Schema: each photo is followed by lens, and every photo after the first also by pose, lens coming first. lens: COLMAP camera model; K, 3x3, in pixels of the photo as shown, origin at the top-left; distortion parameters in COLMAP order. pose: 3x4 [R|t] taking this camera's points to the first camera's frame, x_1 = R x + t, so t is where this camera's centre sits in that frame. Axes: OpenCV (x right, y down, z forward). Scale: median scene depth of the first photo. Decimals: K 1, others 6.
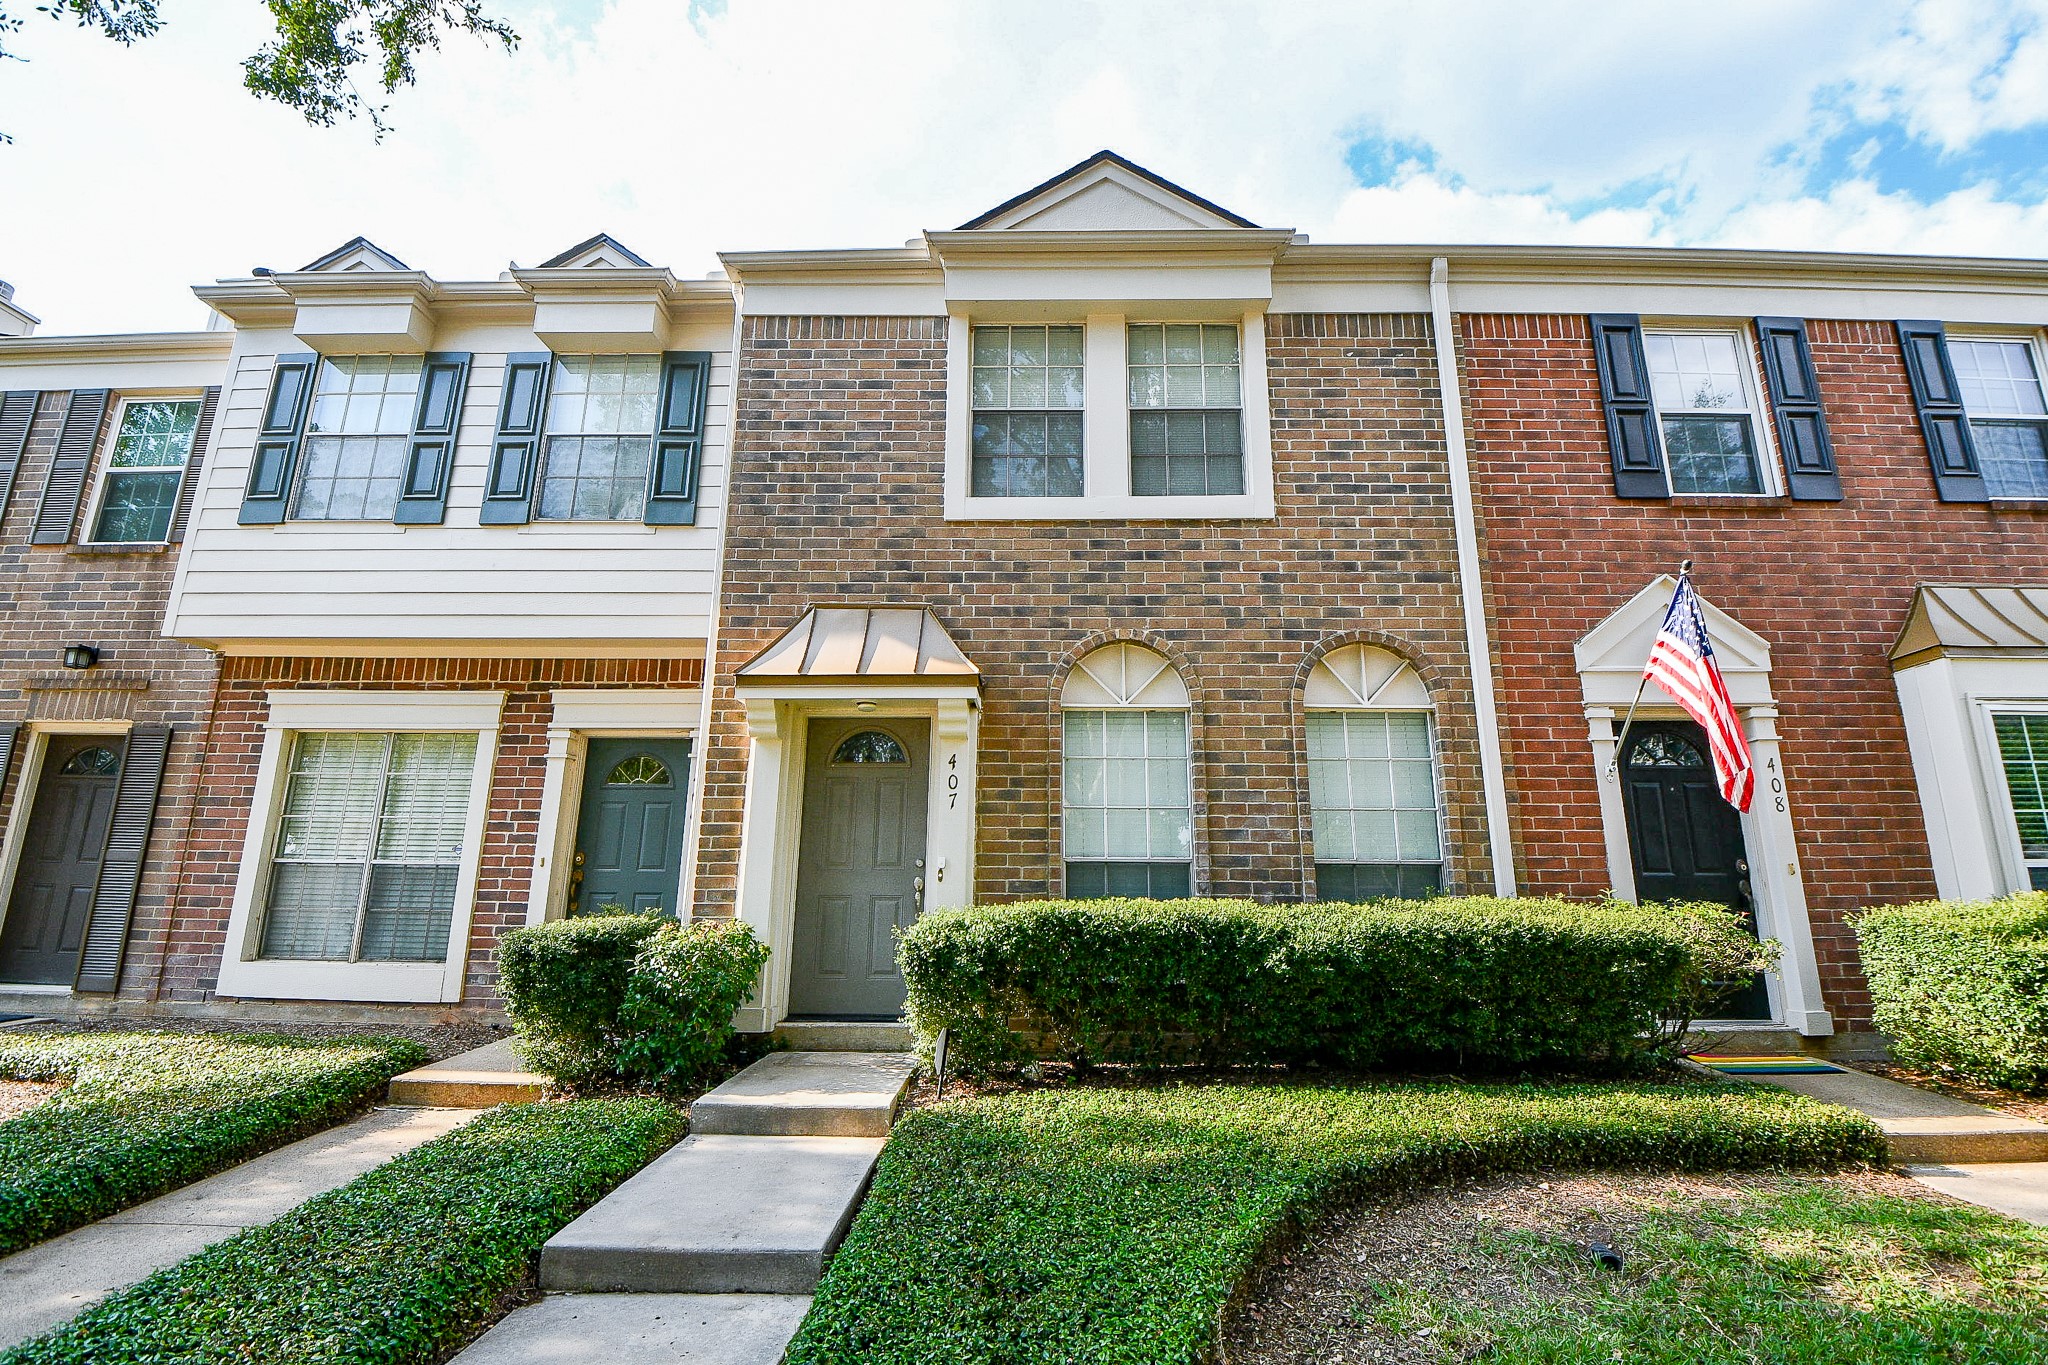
lens RADIAL K [[892.4, 0, 1038.5], [0, 892.4, 672.3], [0, 0, 1]] dist [-0.005012, -0.000744]
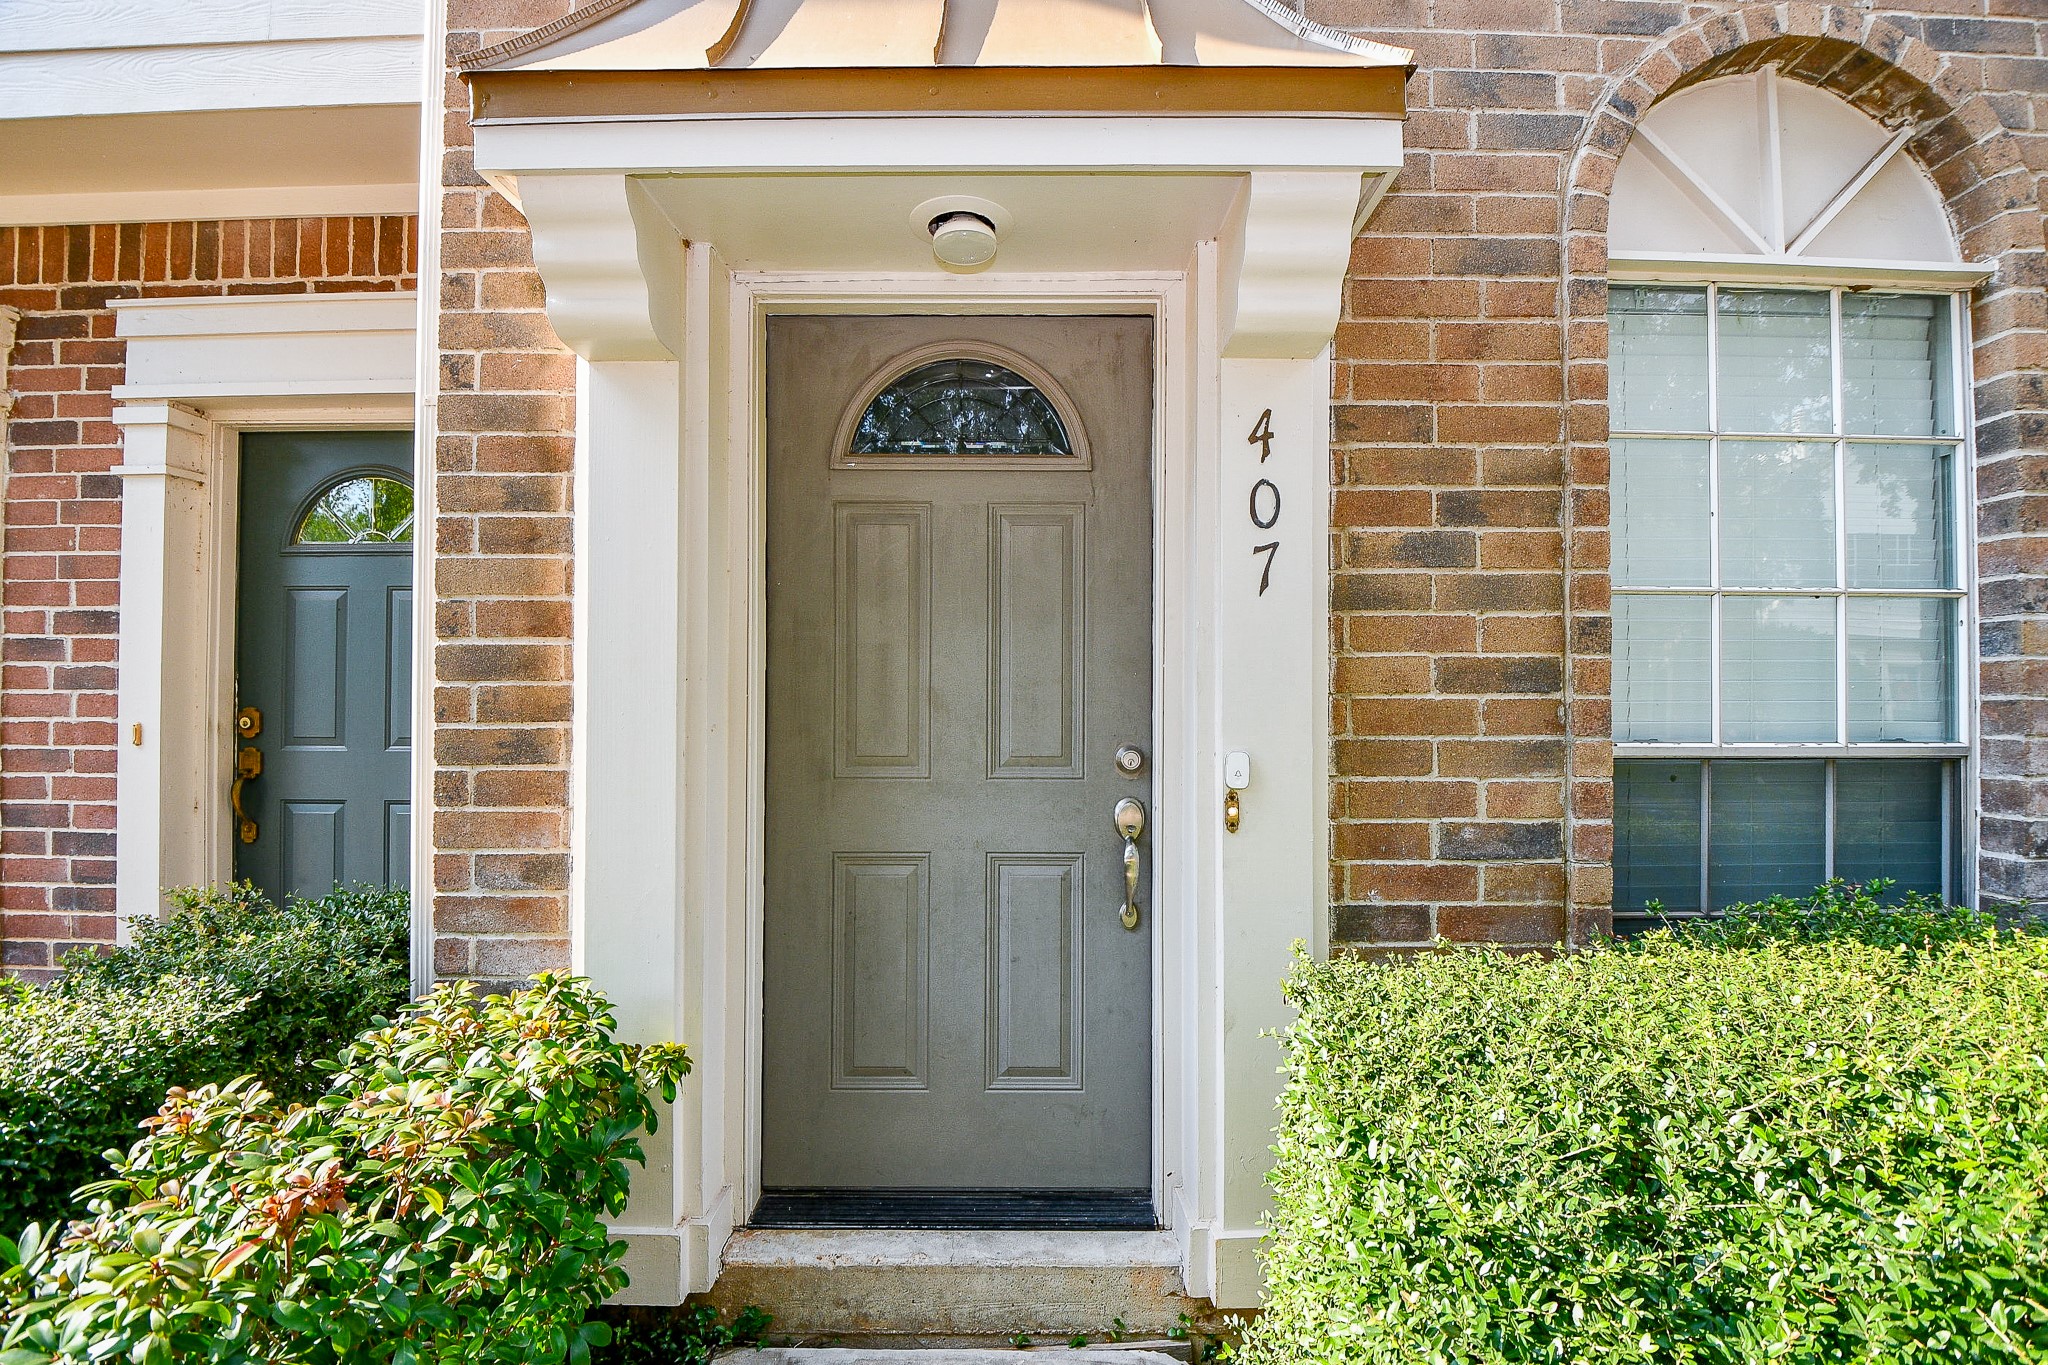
lens RADIAL K [[892.4, 0, 1034.0], [0, 892.4, 692.8], [0, 0, 1]] dist [-0.005012, -0.000744]
pose [[0.999997, -0.001499, 0.001784, -0.169815], [0.001037, 0.971901, 0.235387, 0.112060], [-0.002087, -0.235385, 0.971900, 0.684447]]
